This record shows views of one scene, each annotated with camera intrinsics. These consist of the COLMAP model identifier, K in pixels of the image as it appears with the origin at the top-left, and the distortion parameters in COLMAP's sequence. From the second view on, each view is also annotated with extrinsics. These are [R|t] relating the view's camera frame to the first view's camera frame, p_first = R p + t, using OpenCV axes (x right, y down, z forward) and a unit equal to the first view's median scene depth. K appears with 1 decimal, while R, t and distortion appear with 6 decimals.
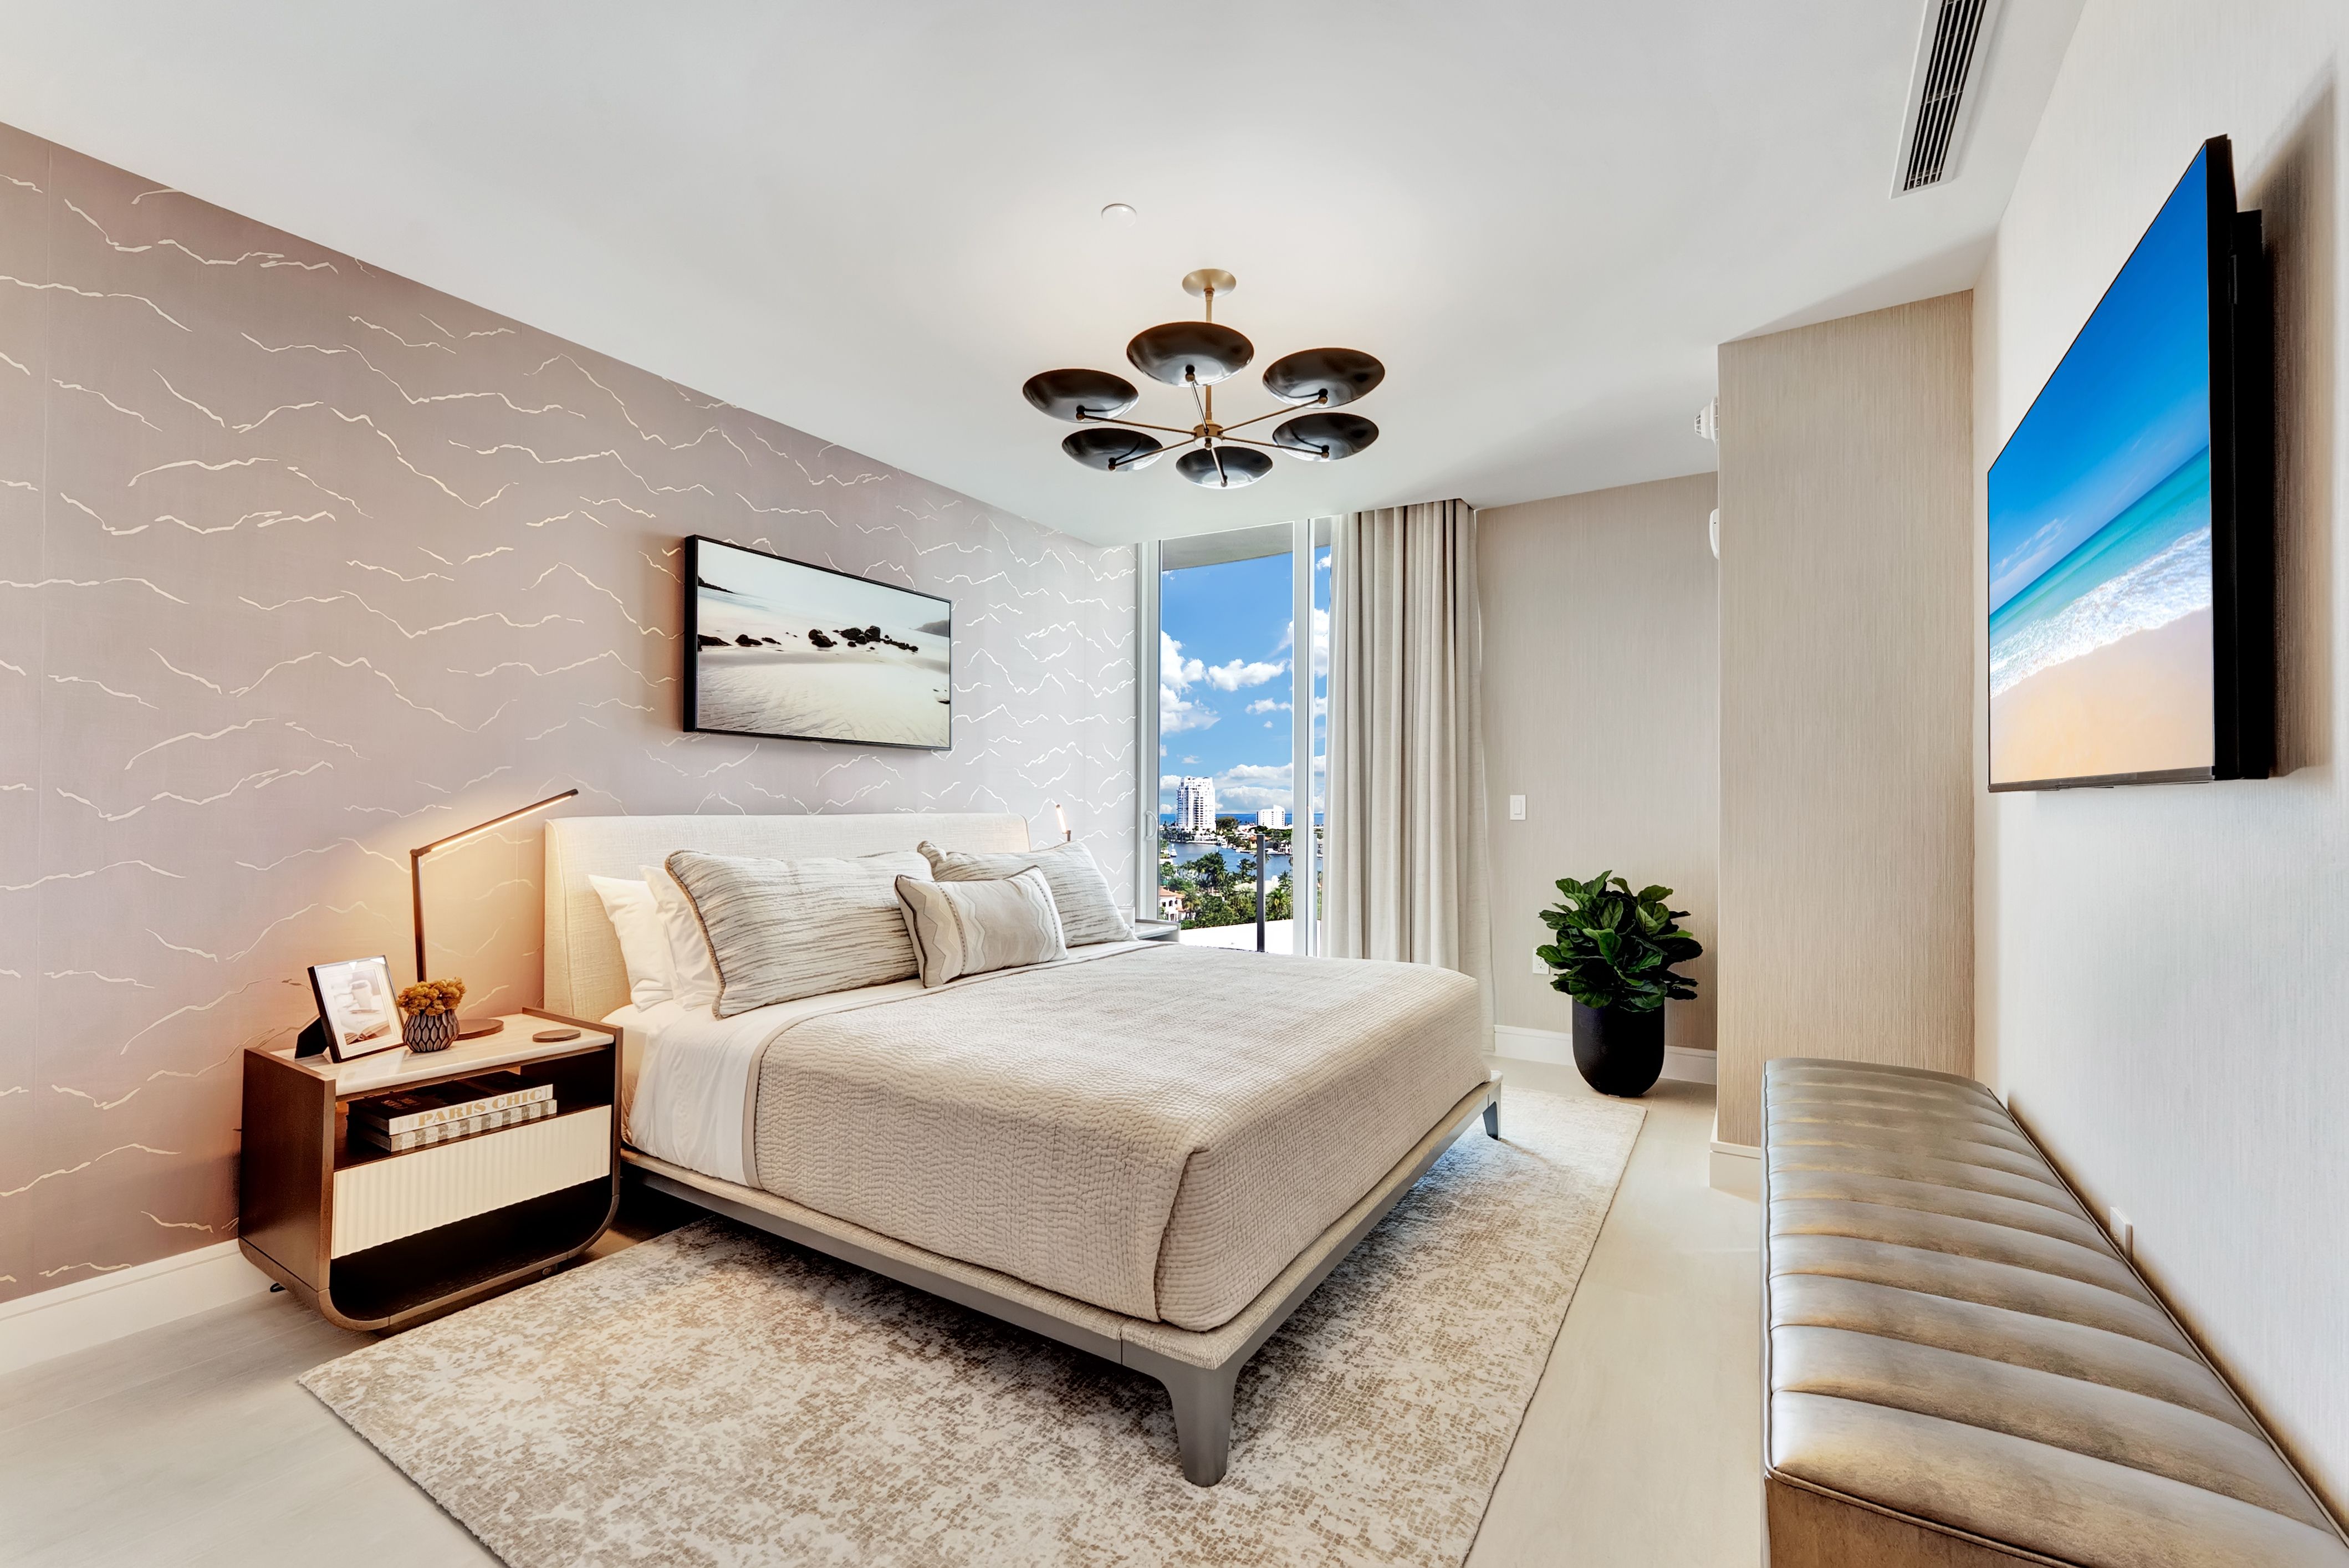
lens RADIAL K [[948.8, 0, 1170.5], [0, 948.8, 796.3], [0, 0, 1]] dist [-0.001234, 0.001224]
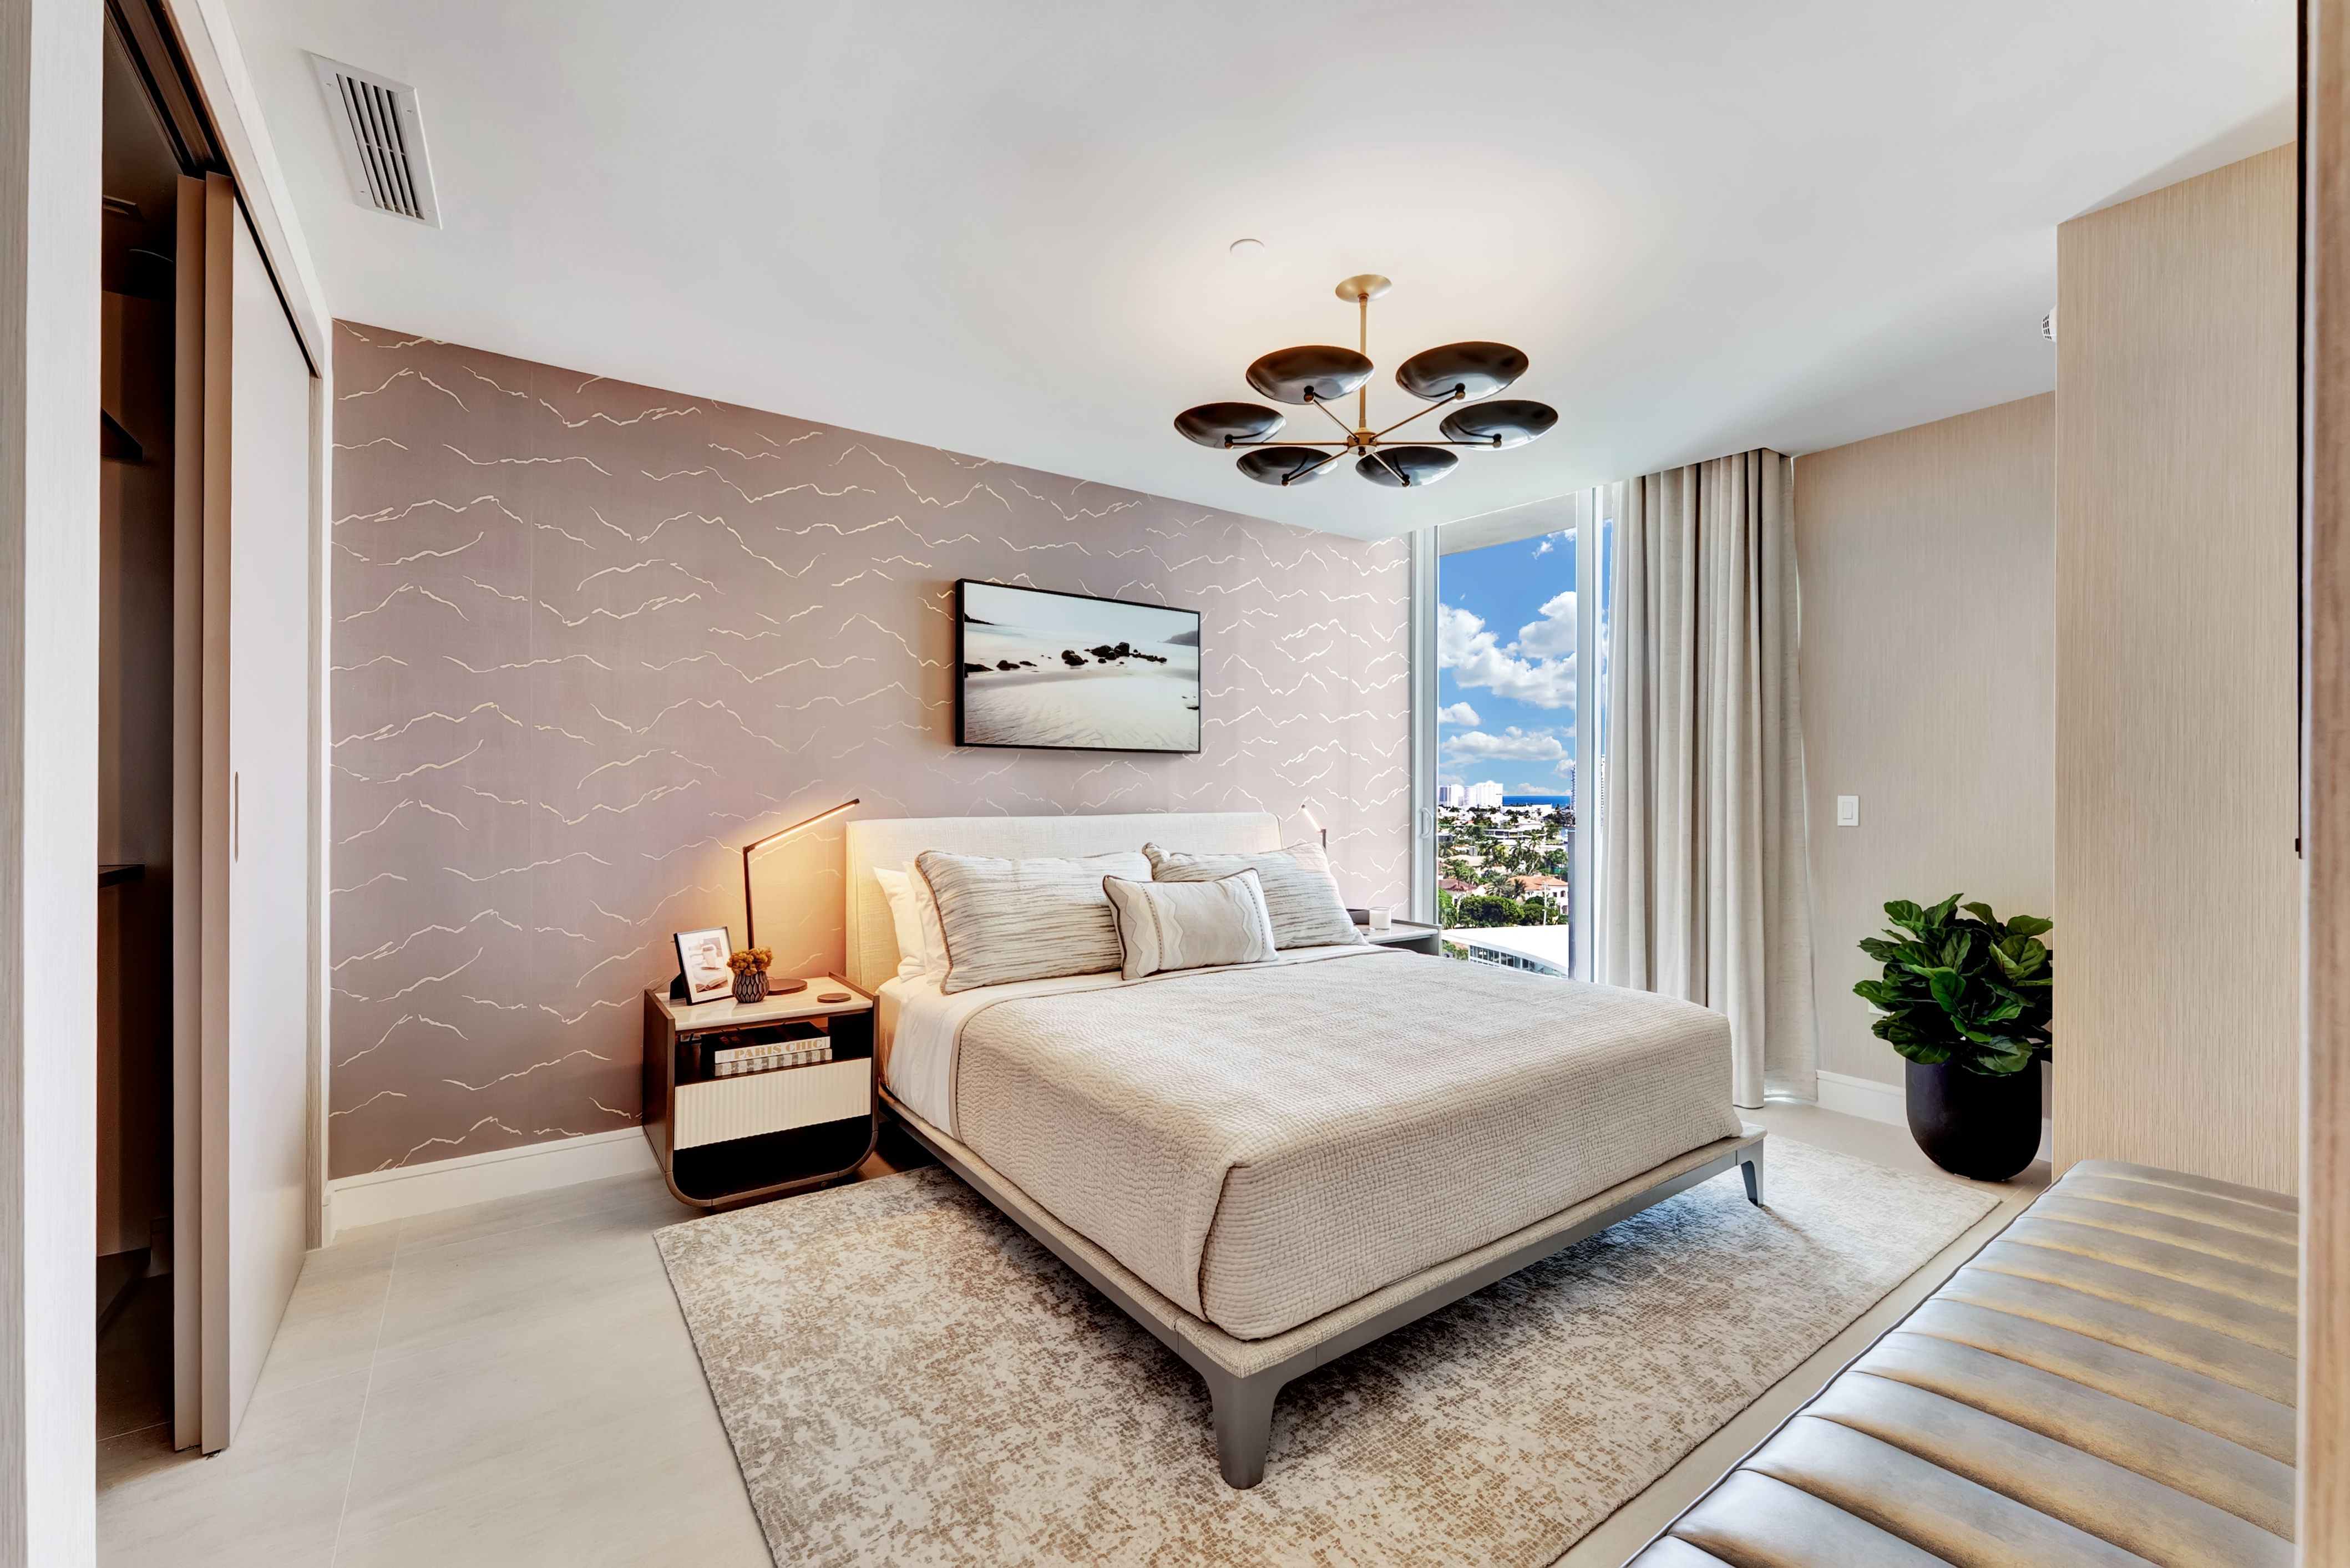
lens RADIAL K [[949.2, 0, 1152.6], [0, 949.2, 786.1], [0, 0, 1]] dist [-0.001234, 0.001224]
pose [[0.924791, -0.002782, -0.380466, 0.216152], [0.004808, 0.999979, 0.004375, -0.030023], [0.380446, -0.005876, 0.924785, 0.003414]]
